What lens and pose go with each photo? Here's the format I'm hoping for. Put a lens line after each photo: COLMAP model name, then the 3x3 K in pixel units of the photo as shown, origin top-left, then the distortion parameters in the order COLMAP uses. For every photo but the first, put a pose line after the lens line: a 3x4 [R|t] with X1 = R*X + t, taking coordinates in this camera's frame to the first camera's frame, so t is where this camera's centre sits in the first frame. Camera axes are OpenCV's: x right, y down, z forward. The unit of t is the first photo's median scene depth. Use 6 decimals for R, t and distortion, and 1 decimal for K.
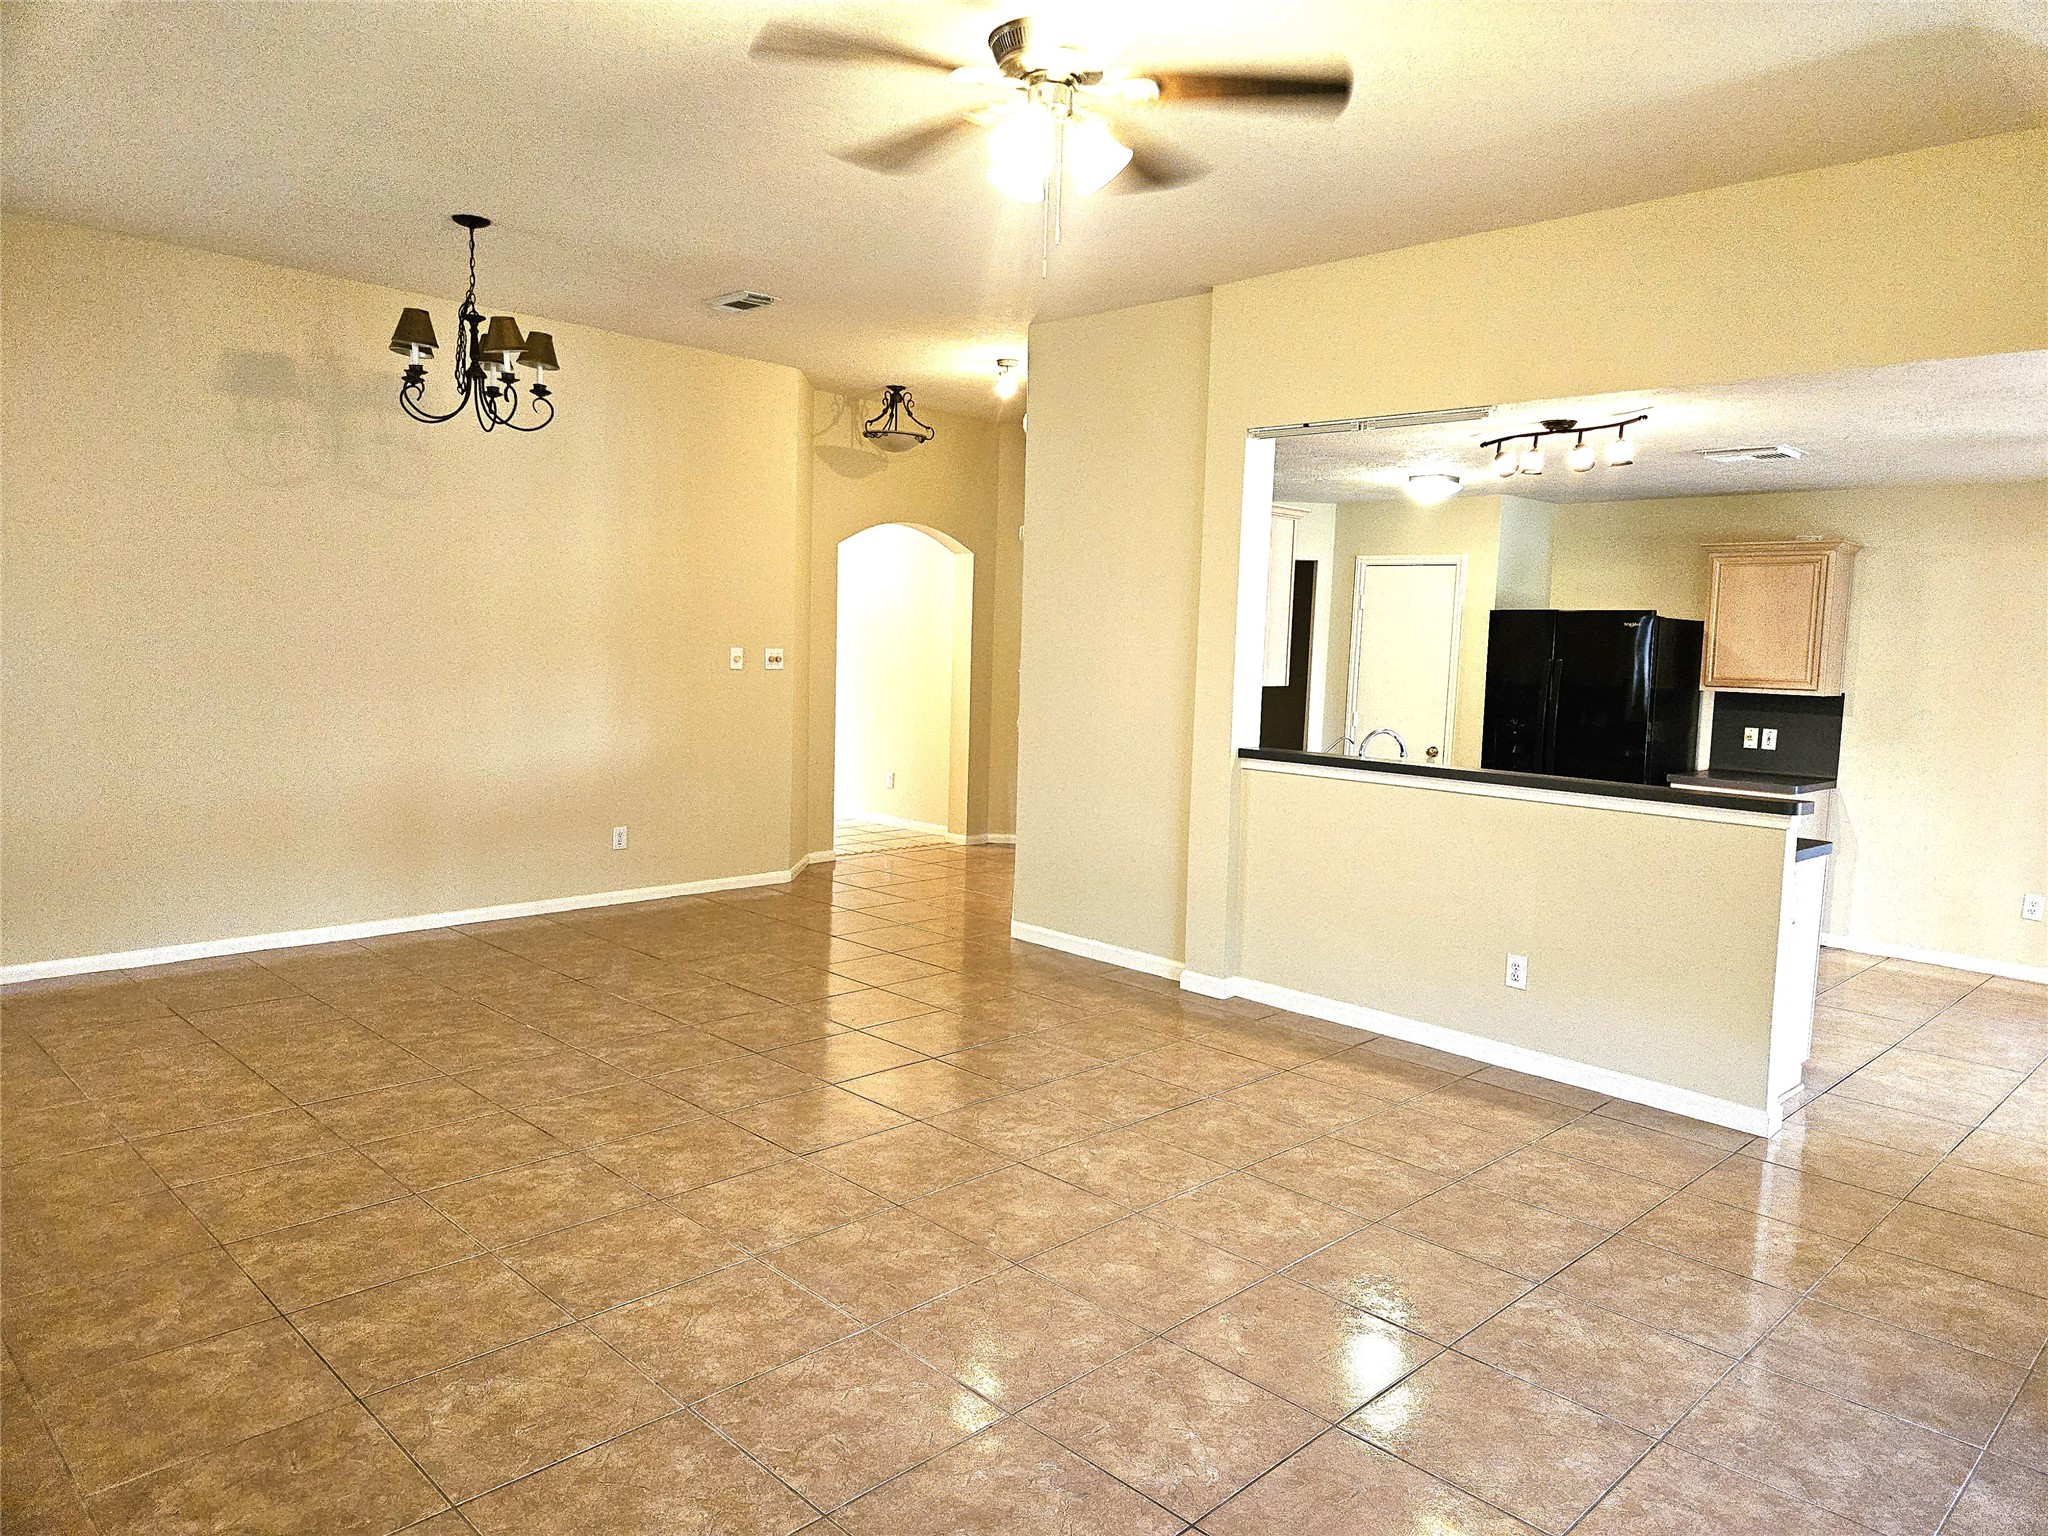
lens RADIAL K [[1363.0, 0, 1027.2], [0, 1363.0, 768.8], [0, 0, 1]] dist [0.029392, 0.001399]
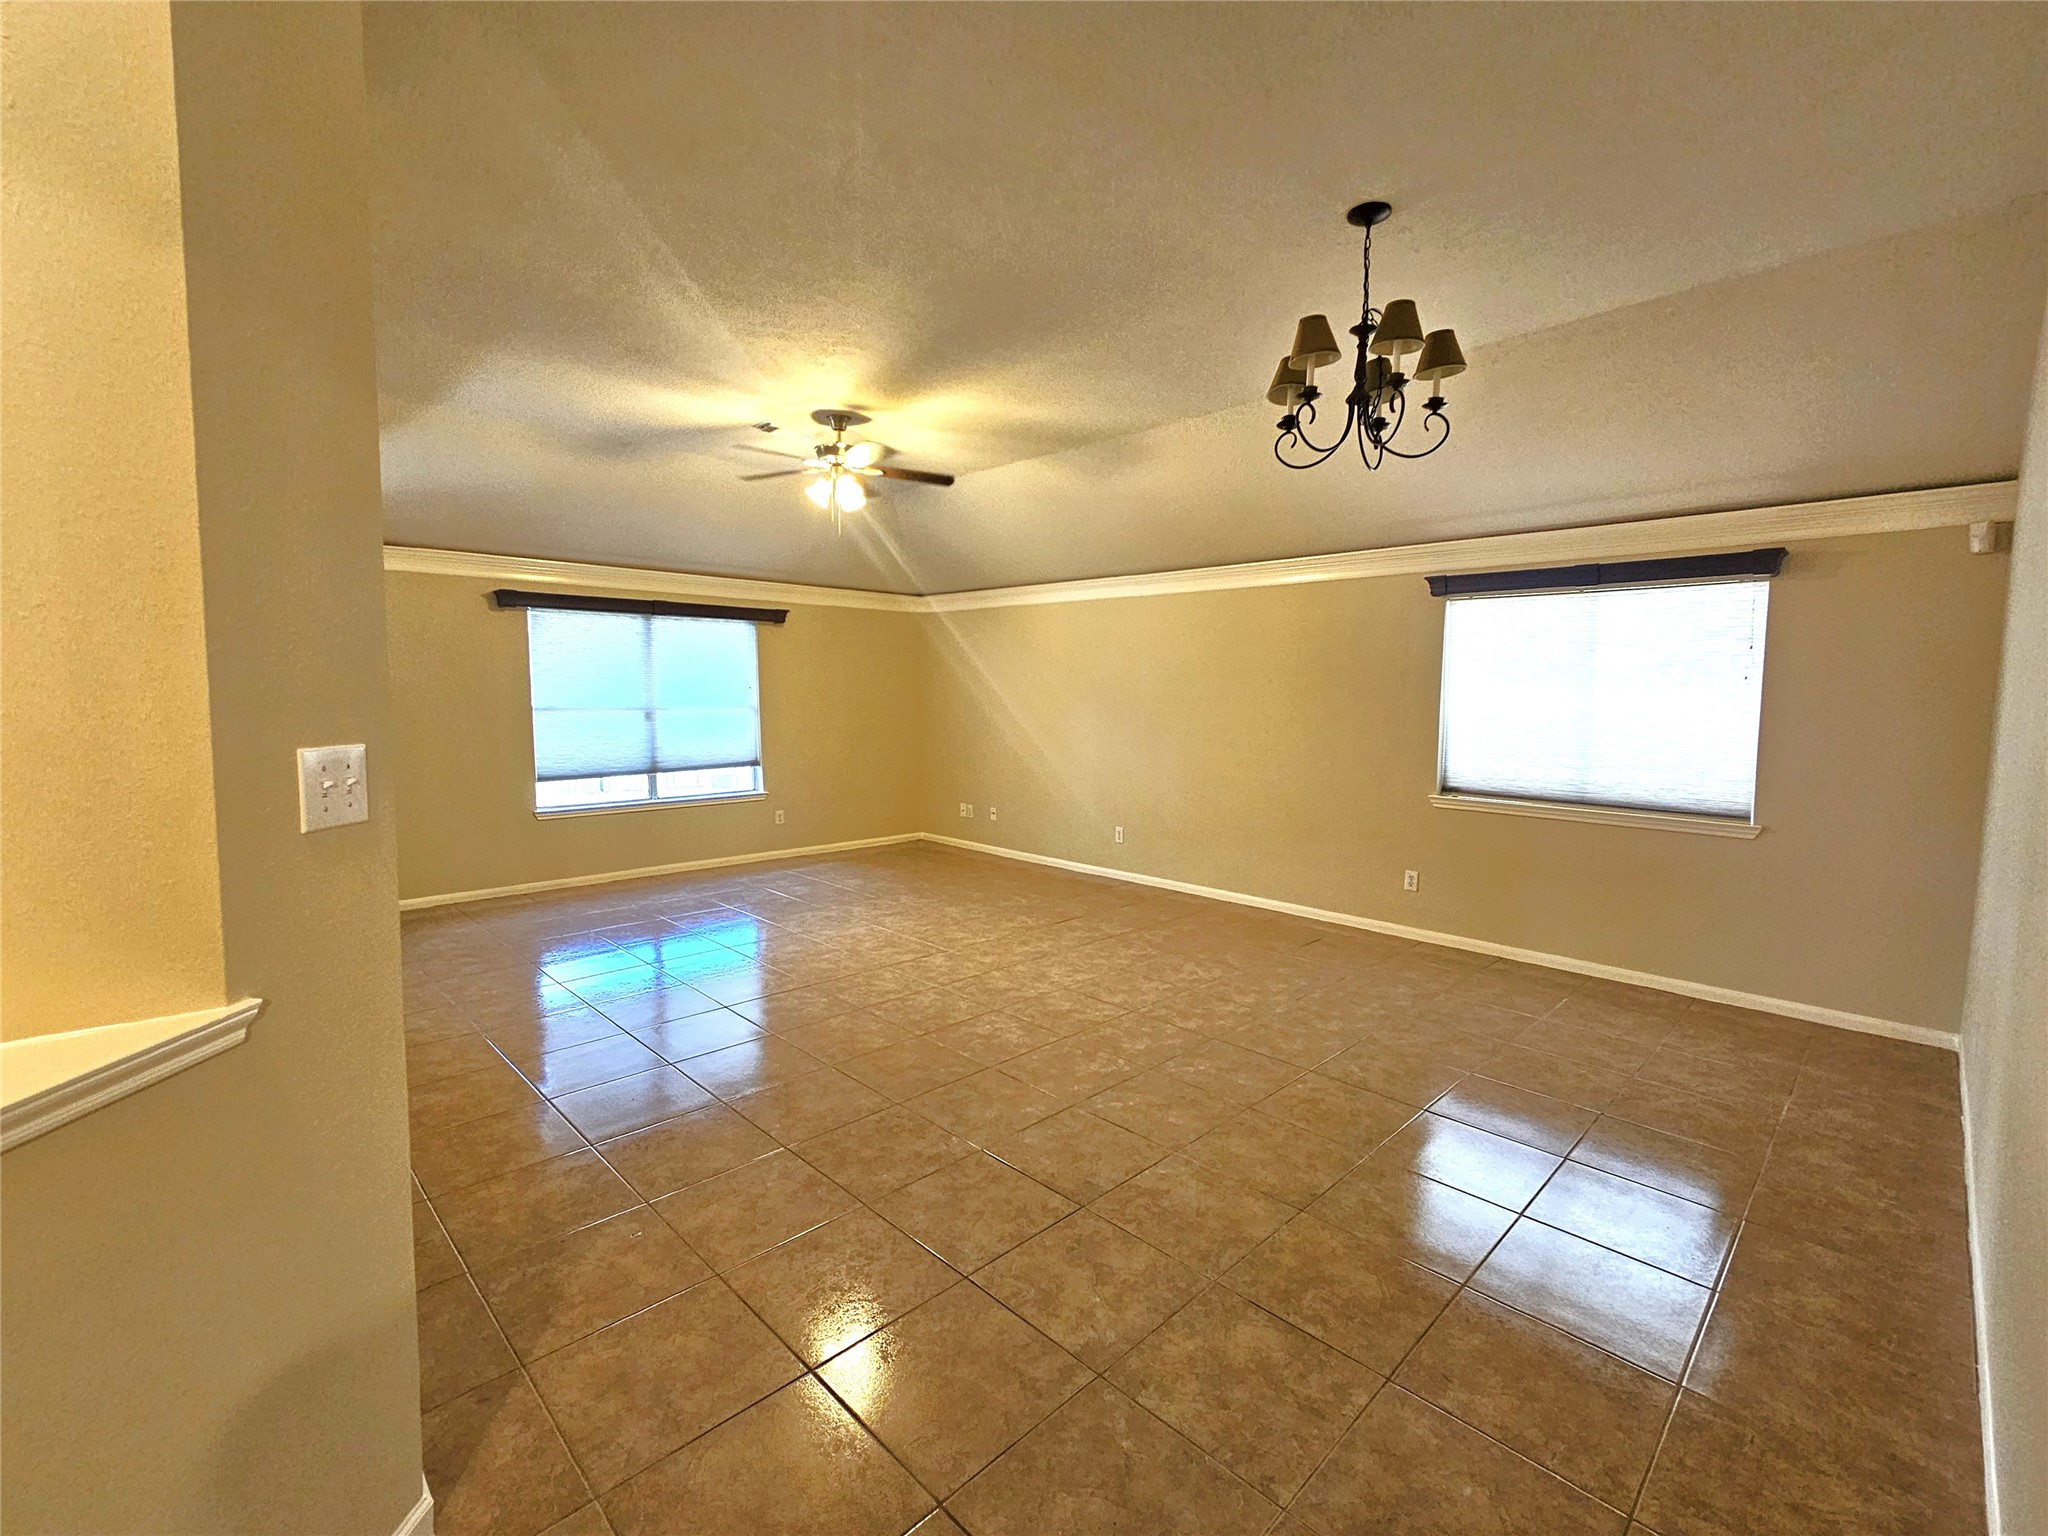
lens RADIAL K [[891.7, 0, 1023.6], [0, 891.7, 763.4], [0, 0, 1]] dist [0.000248, -0.000045]
pose [[-0.999212, -0.039628, 0.002233, -0.298553], [-0.038527, 0.981912, 0.185374, -0.236052], [-0.009538, 0.185142, -0.982666, 2.294812]]
